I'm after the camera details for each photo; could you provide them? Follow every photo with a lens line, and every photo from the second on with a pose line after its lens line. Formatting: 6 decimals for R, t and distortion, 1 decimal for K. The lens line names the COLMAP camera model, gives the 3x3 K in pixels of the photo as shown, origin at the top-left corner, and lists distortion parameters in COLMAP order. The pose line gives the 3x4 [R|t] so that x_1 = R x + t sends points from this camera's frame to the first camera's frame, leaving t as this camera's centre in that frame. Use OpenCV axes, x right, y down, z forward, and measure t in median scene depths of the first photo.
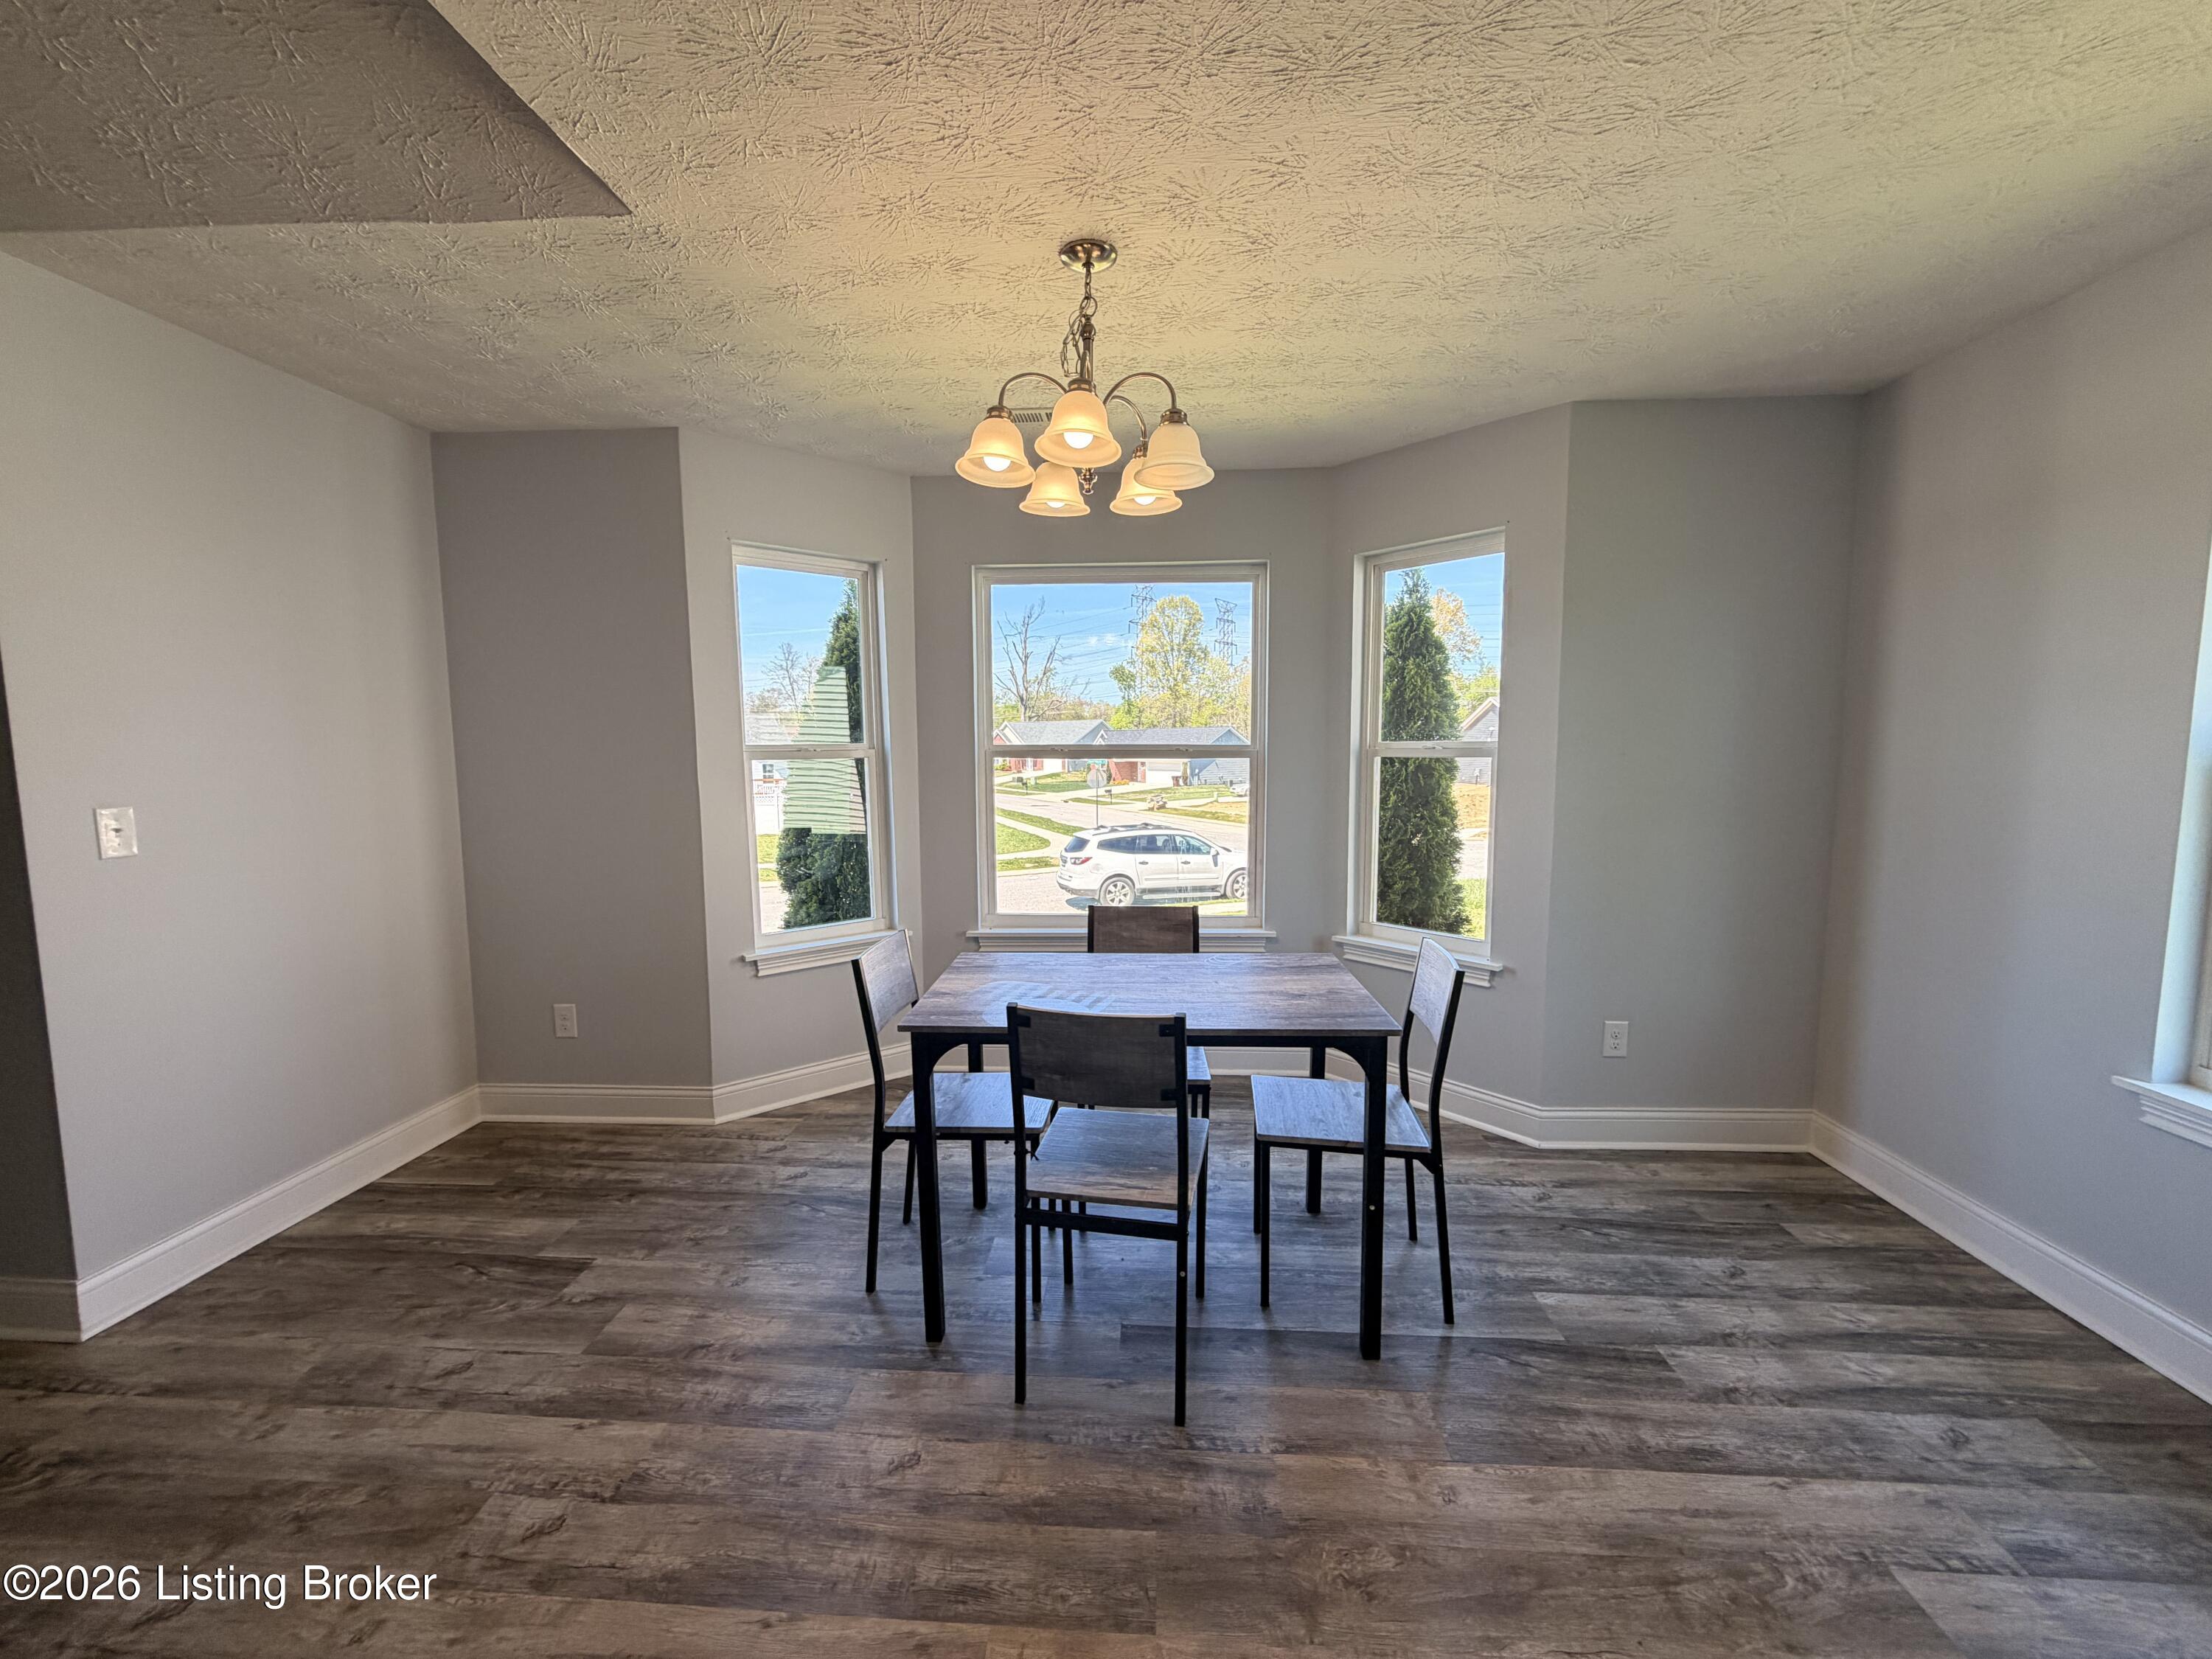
lens RADIAL K [[884.0, 0, 1089.7], [0, 884.0, 810.0], [0, 0, 1]] dist [0.000556, 0.000315]
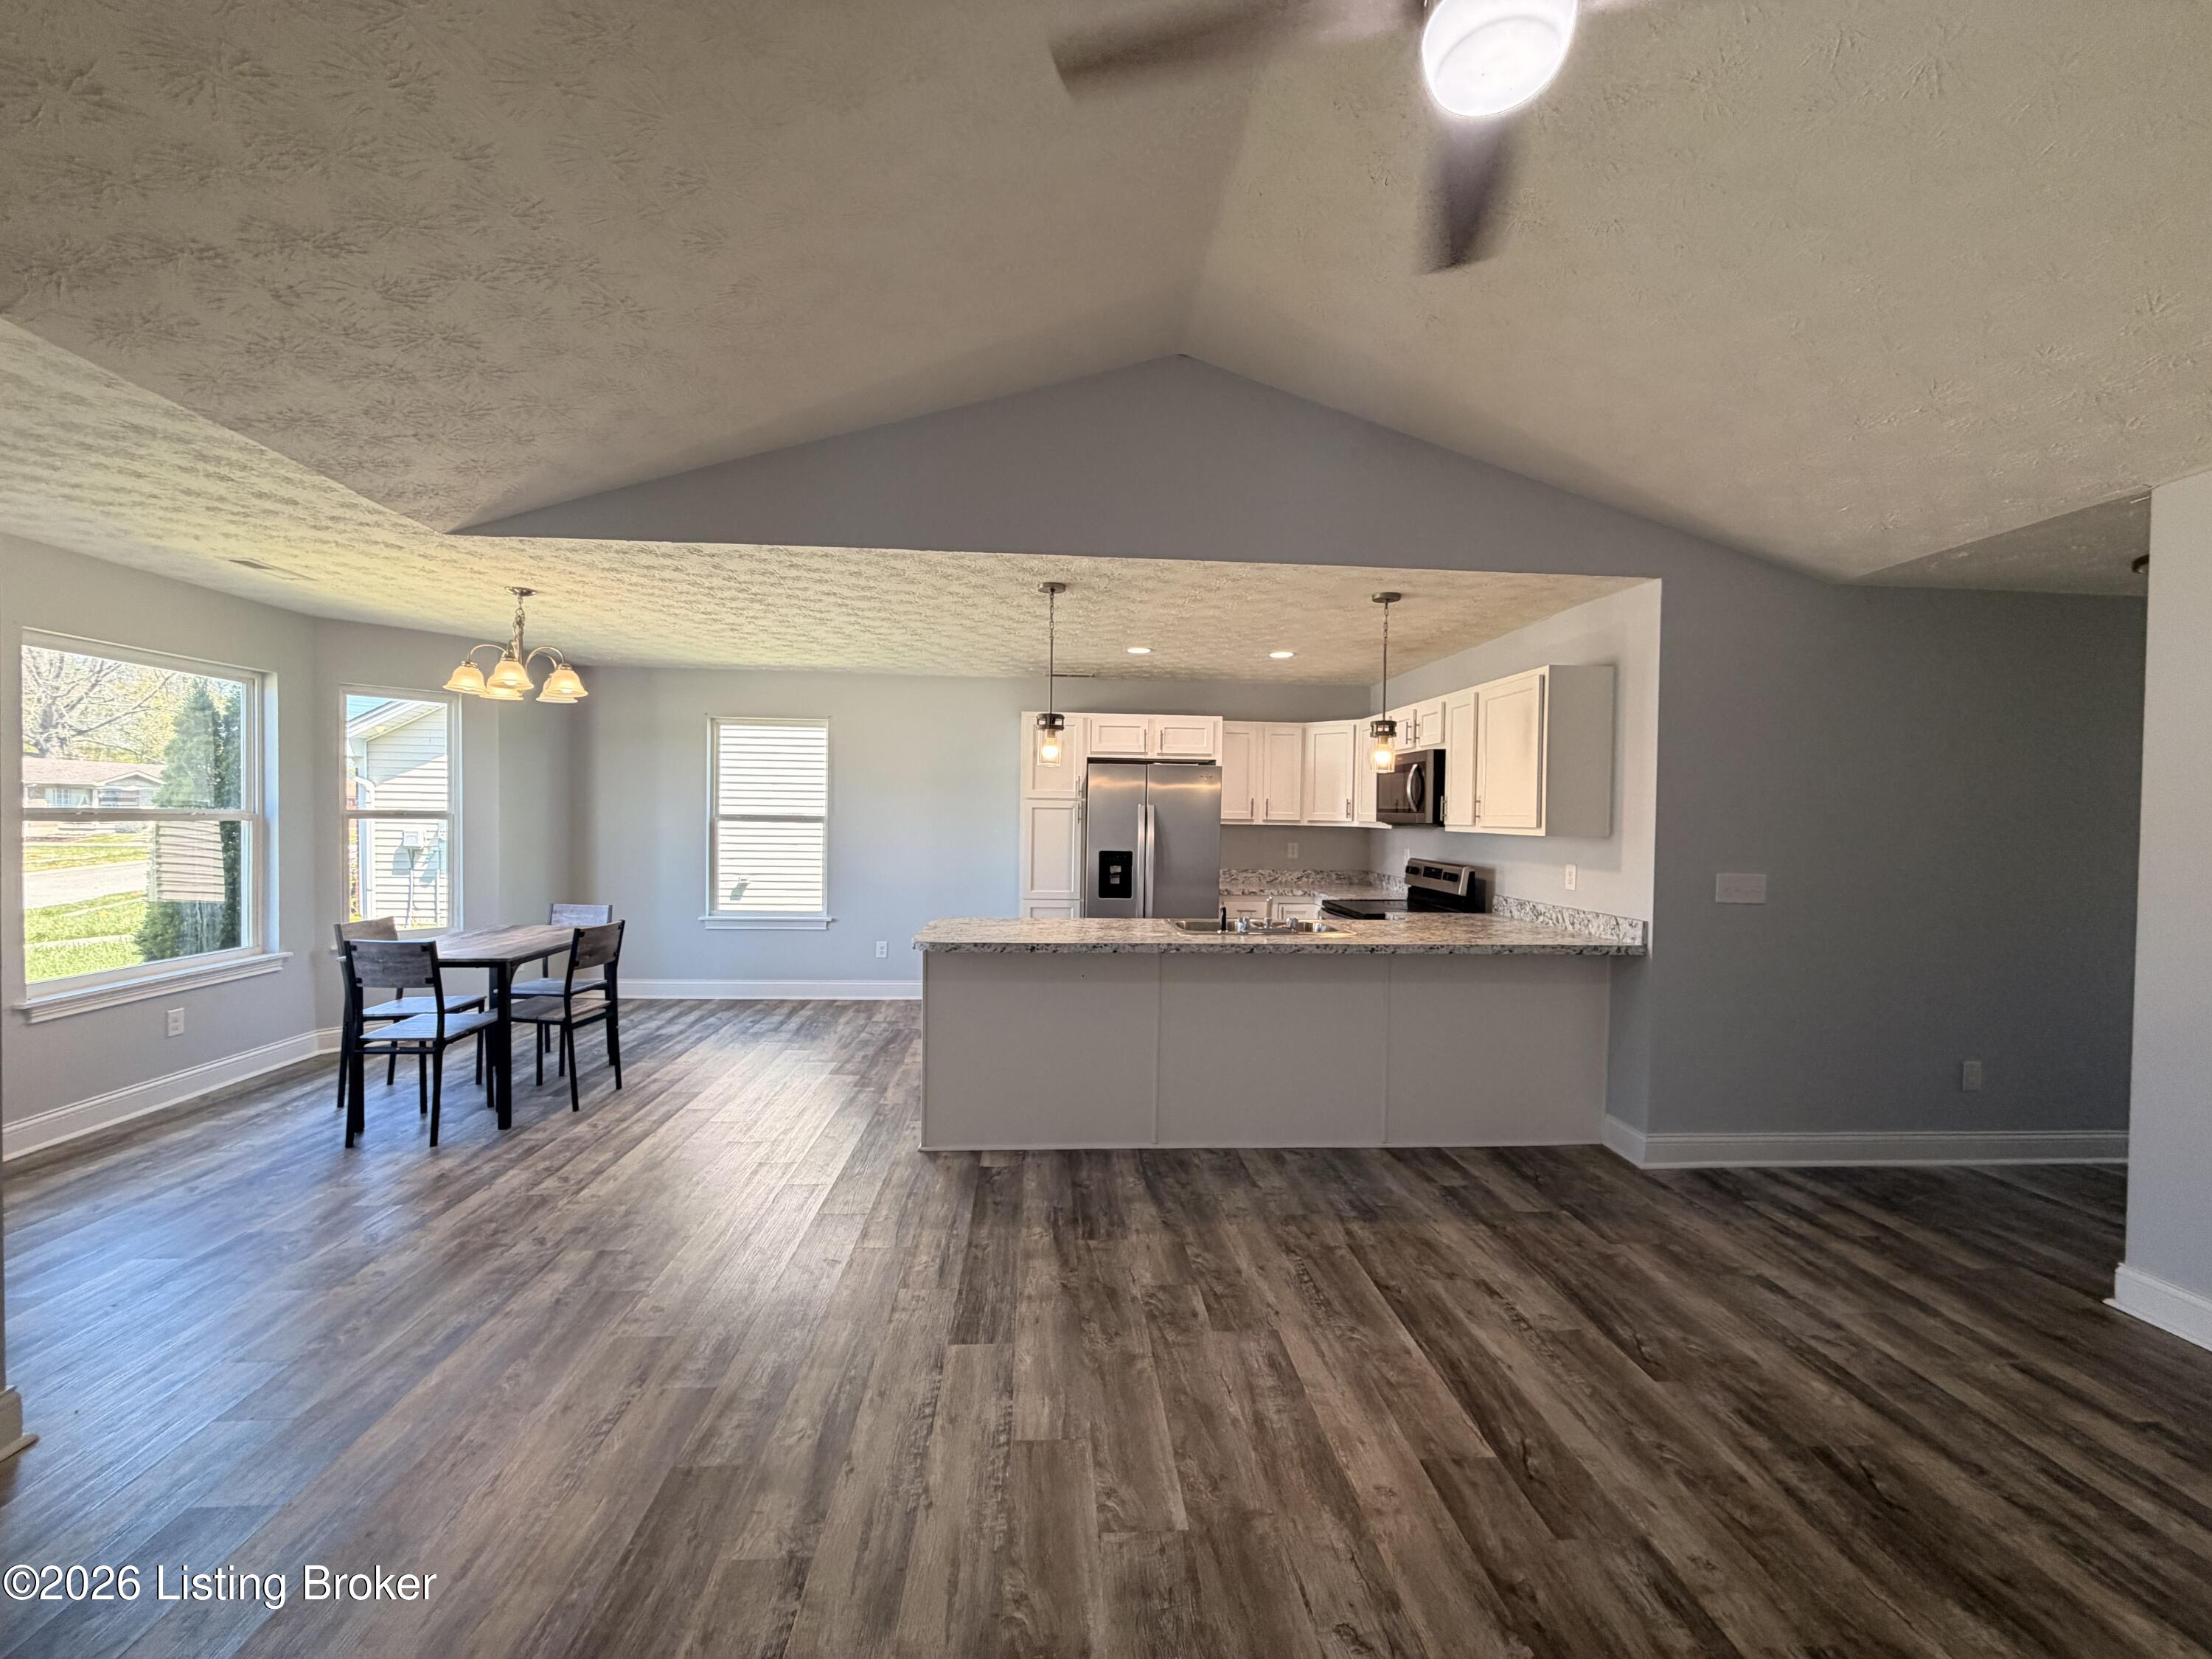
lens RADIAL K [[884.0, 0, 1092.4], [0, 884.0, 824.6], [0, 0, 1]] dist [0.000556, 0.000315]
pose [[-0.116111, -0.013130, 0.993149, -1.951292], [0.061500, 0.997899, 0.020383, -0.003272], [-0.991330, 0.063445, -0.115059, -0.048112]]
